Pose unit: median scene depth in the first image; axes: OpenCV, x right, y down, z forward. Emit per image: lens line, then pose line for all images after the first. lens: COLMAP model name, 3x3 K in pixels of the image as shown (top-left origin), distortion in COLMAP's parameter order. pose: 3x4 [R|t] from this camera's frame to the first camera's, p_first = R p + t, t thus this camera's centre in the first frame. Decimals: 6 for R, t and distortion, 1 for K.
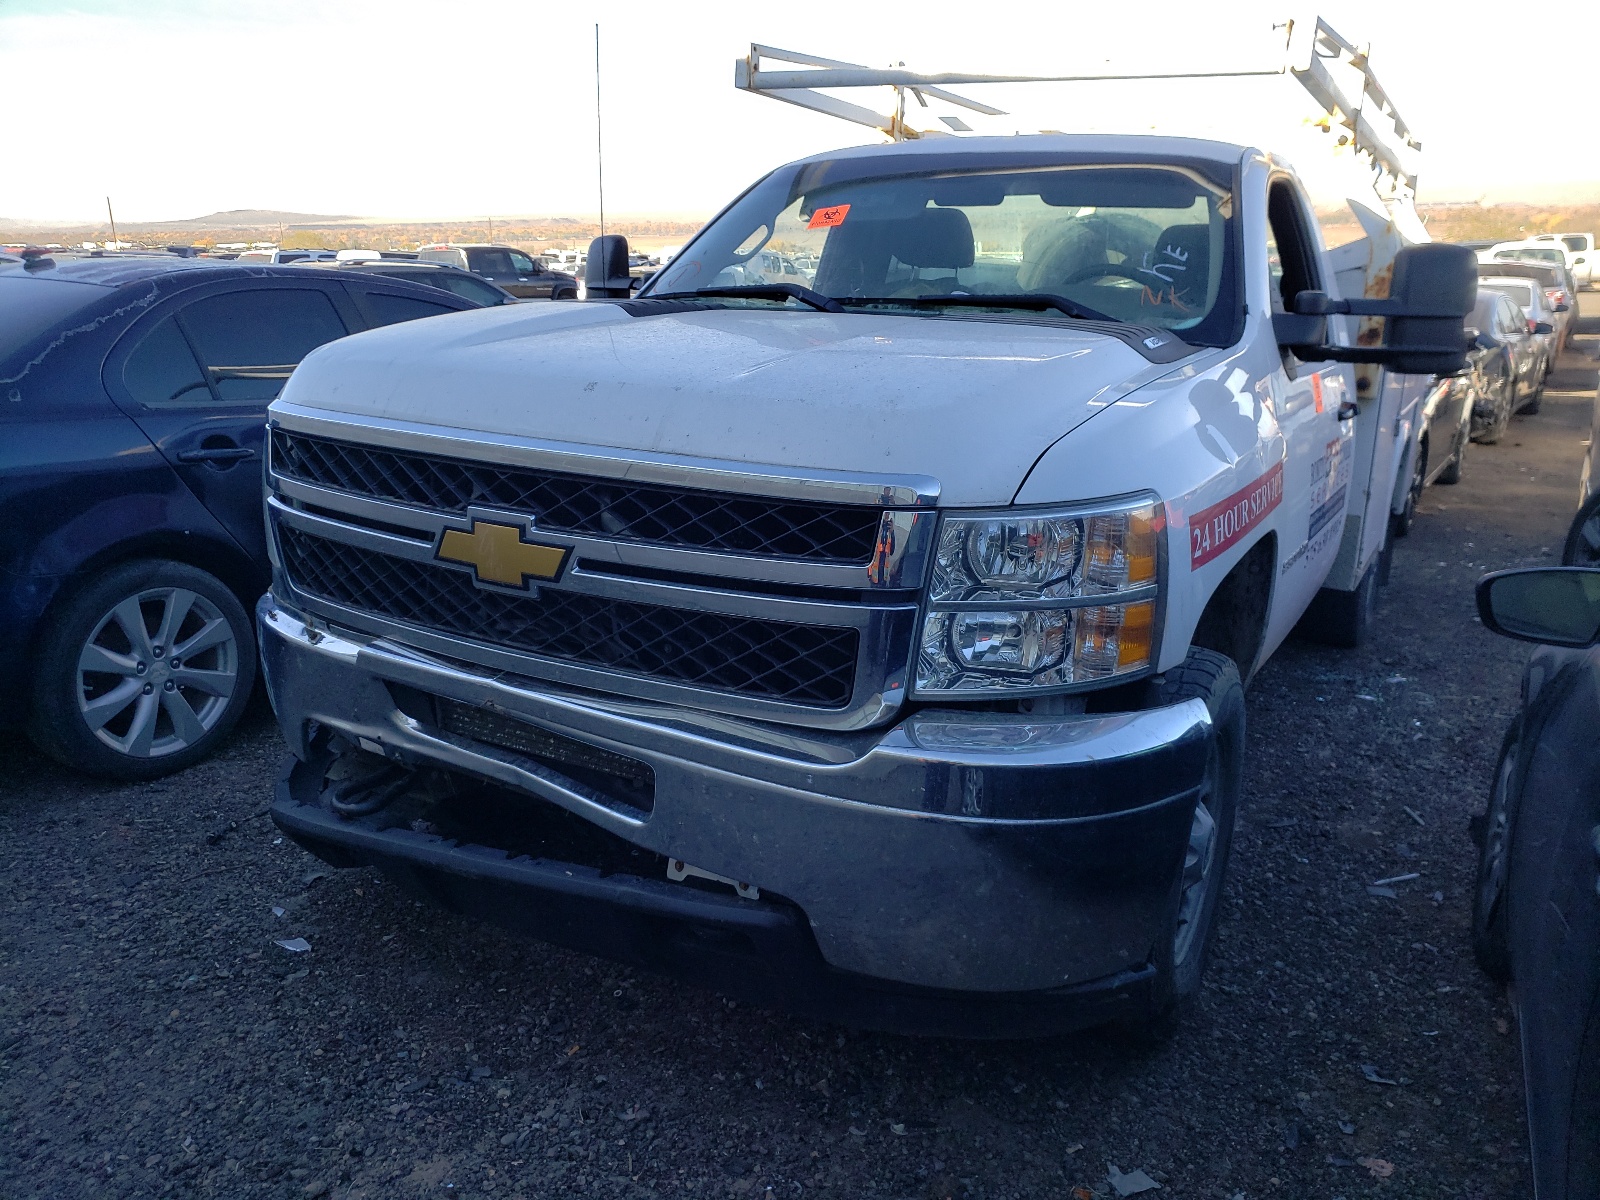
lens RADIAL K [[1265.5, 0, 800.0], [0, 1265.5, 600.0], [0, 0, 1]] dist [0.010636, 0.009733]
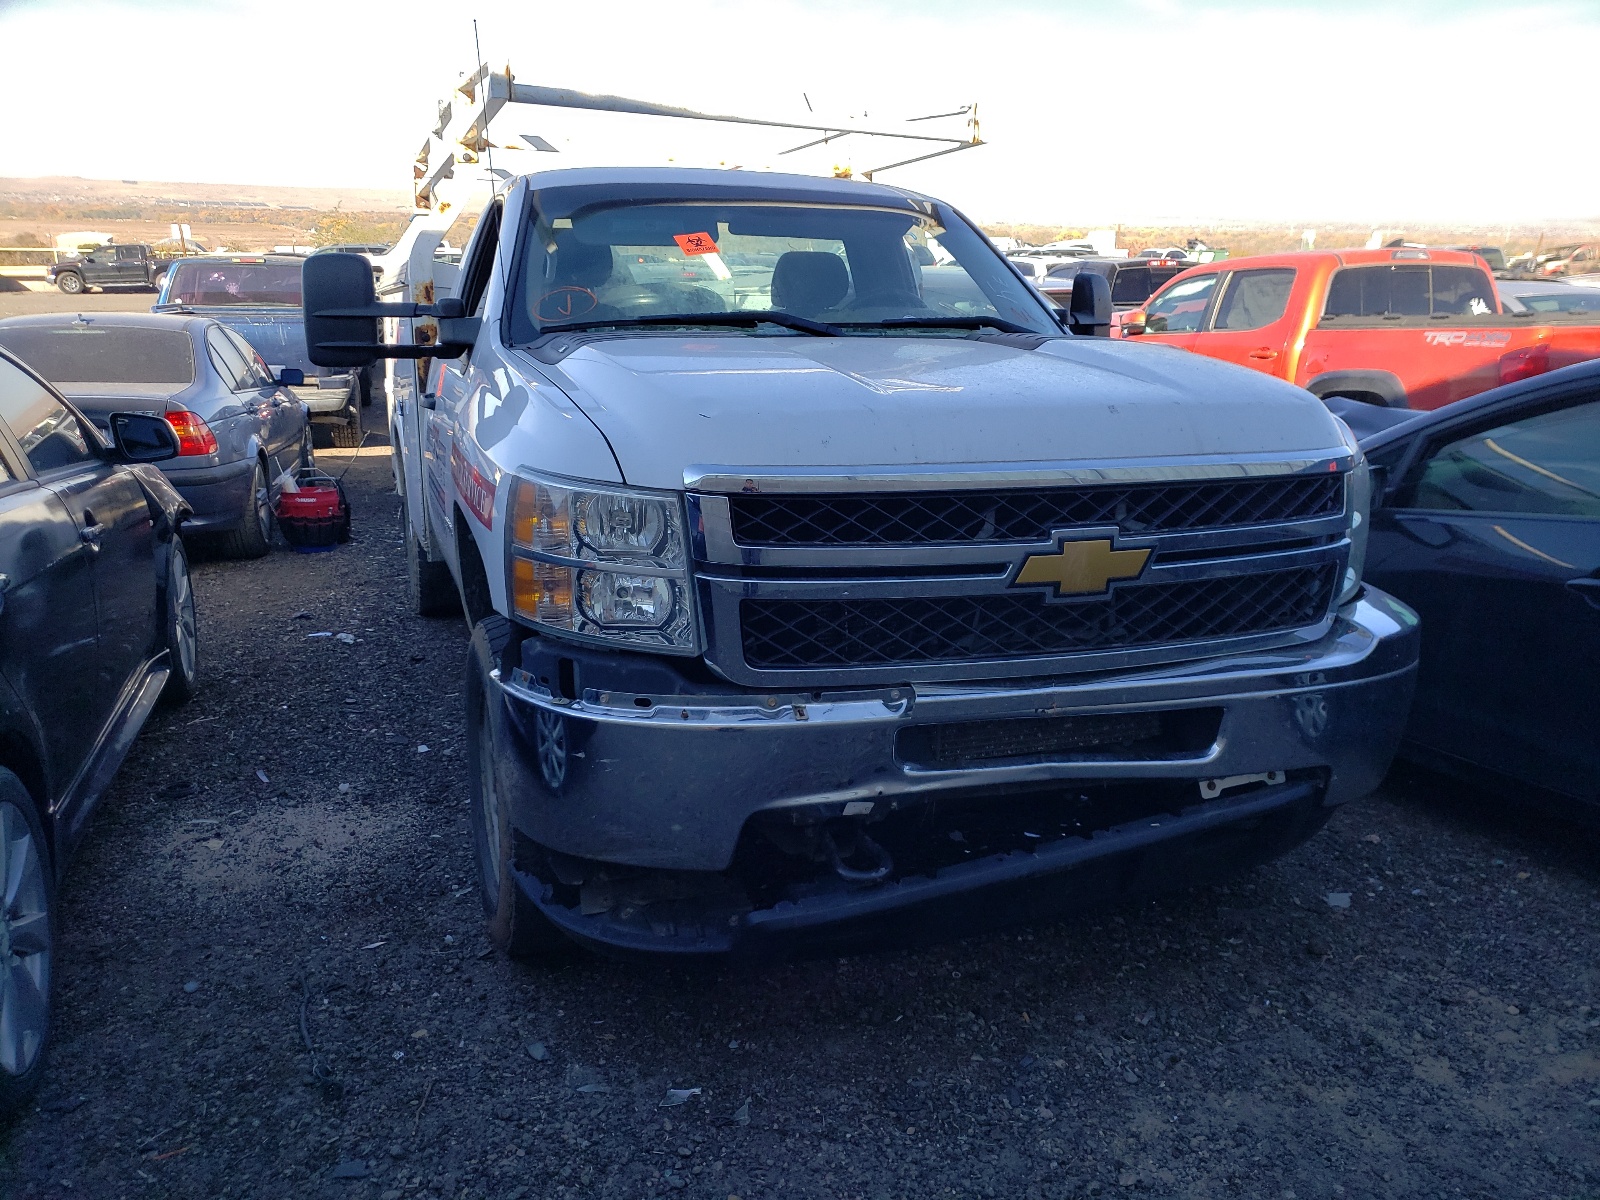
lens RADIAL K [[1265.5, 0, 800.0], [0, 1265.5, 600.0], [0, 0, 1]] dist [0.010636, 0.009733]
pose [[0.628264, -0.193421, 0.753574, -1.182048], [0.191523, 0.977246, 0.091156, -0.150172], [-0.754058, 0.087056, 0.651012, 0.450060]]
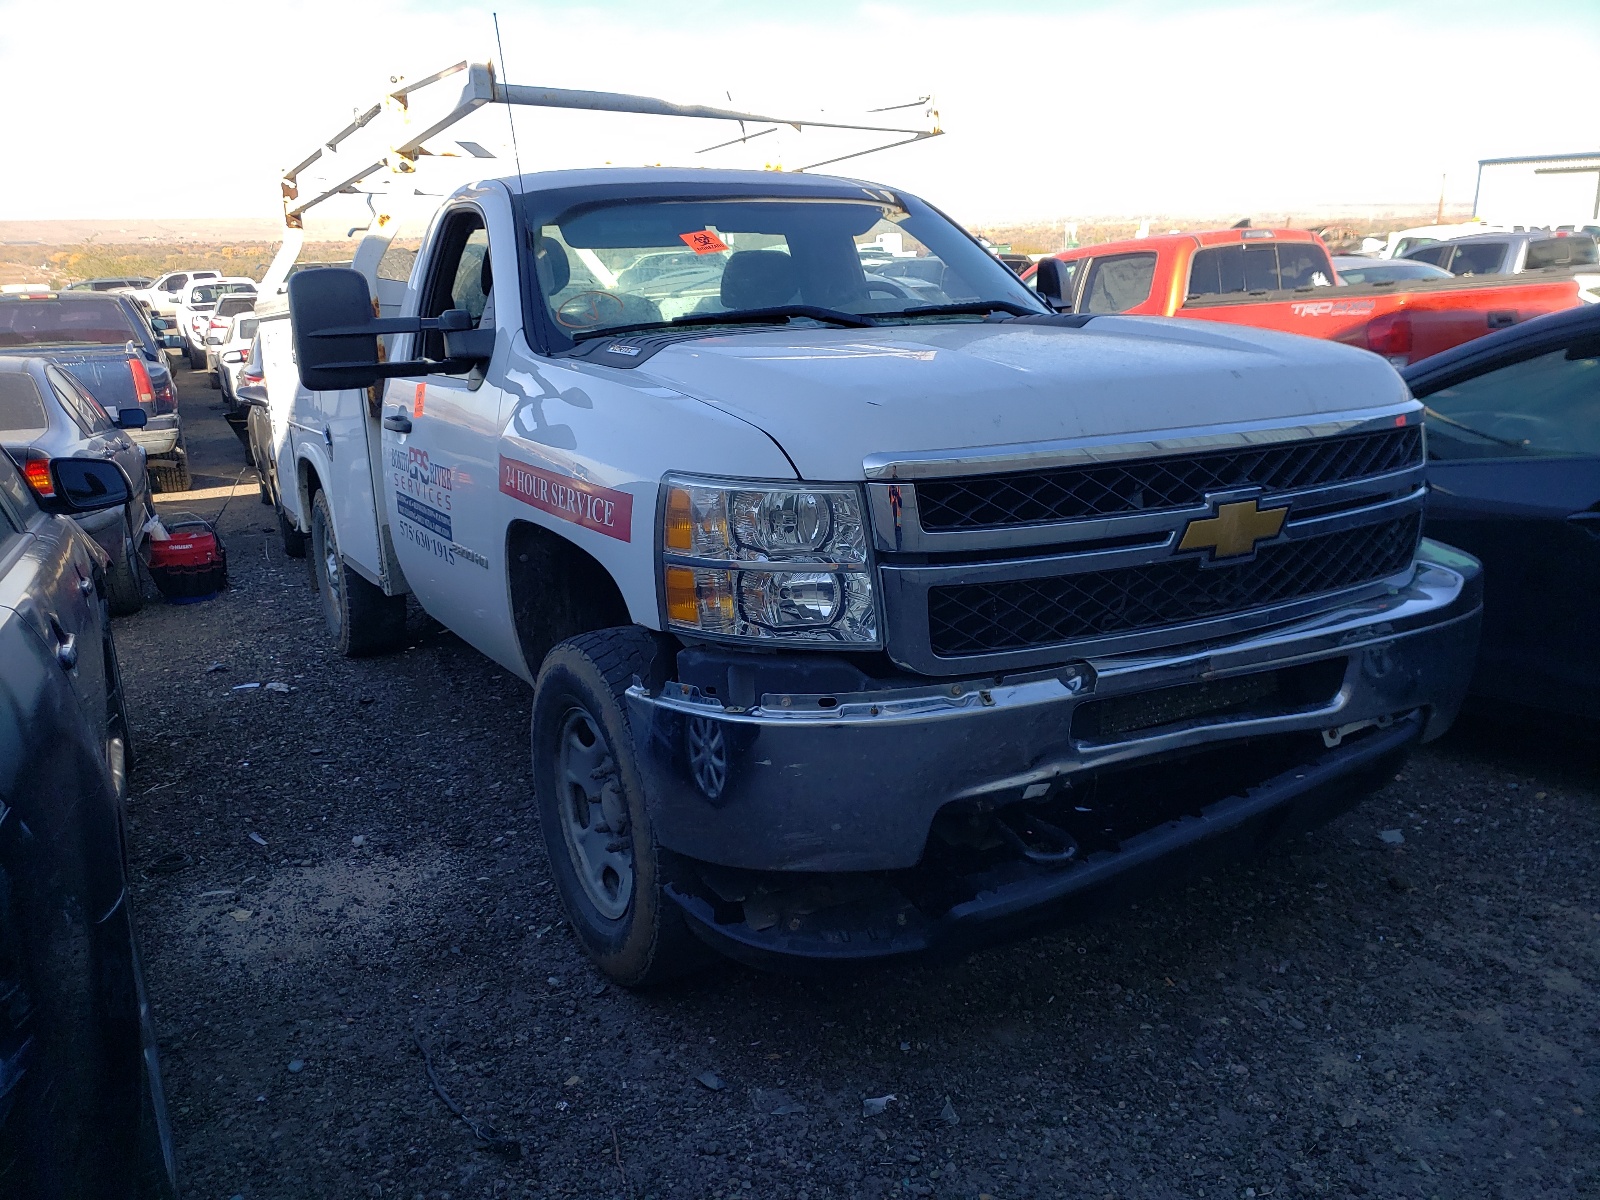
lens RADIAL K [[1273.4, 0, 800.0], [0, 1273.4, 600.0], [0, 0, 1]] dist [0.005006, 0.015889]
pose [[0.493999, -0.235259, 0.837029, -1.333797], [0.259862, 0.958644, 0.116075, -0.199242], [-0.829721, 0.160171, 0.534704, 0.692178]]
